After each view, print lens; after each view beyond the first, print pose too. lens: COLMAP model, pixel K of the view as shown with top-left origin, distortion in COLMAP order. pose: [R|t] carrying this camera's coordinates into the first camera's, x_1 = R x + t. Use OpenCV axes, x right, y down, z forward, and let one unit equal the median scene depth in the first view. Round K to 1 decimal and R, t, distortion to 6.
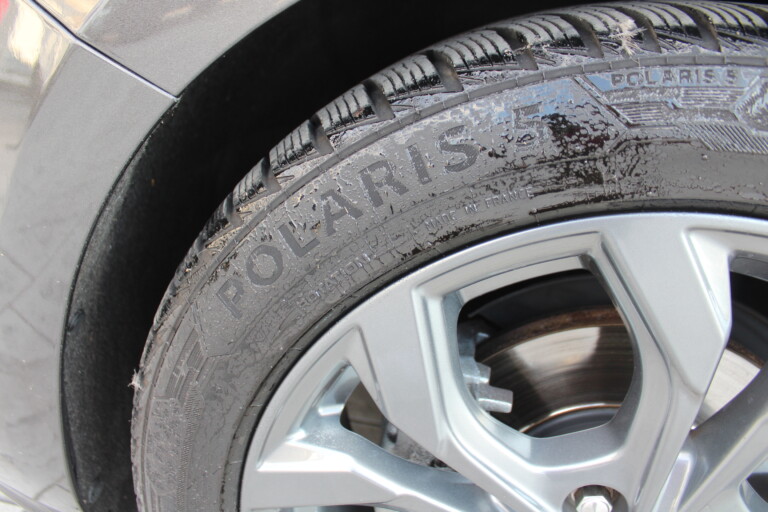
lens RADIAL K [[628.0, 0, 384.0], [0, 628.0, 256.0], [0, 0, 1]] dist [-0.159688, 0.123177]
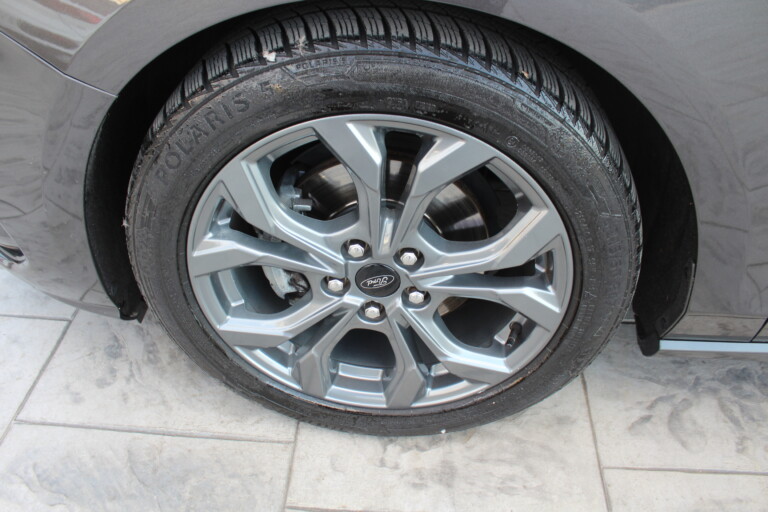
lens RADIAL K [[628.0, 0, 384.0], [0, 628.0, 256.0], [0, 0, 1]] dist [-0.159688, 0.123177]
pose [[0.989163, -0.142503, 0.035347, 0.391344], [0.127055, 0.951460, 0.280321, -0.165795], [-0.073578, -0.272793, 0.959255, -1.146268]]
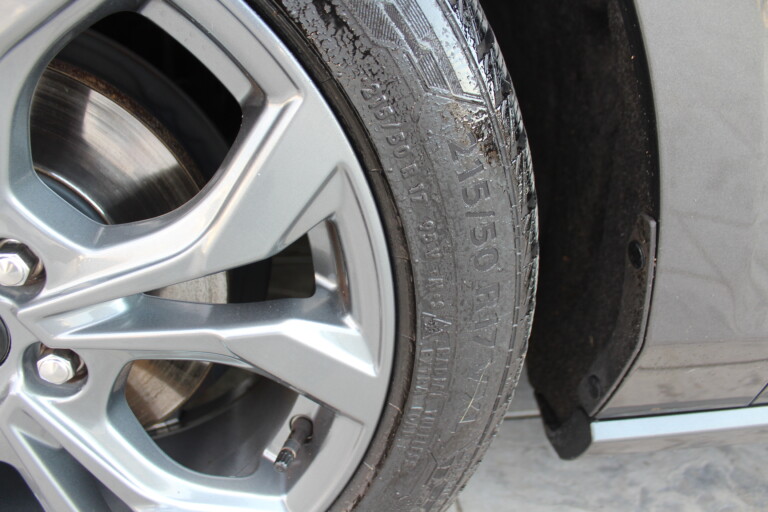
lens RADIAL K [[628.0, 0, 384.0], [0, 628.0, 256.0], [0, 0, 1]] dist [-0.159688, 0.123177]
pose [[0.949057, -0.179808, 0.258765, 0.879080], [0.161900, 0.982776, 0.089109, 0.492997], [-0.270331, -0.042676, 0.961821, -0.002950]]
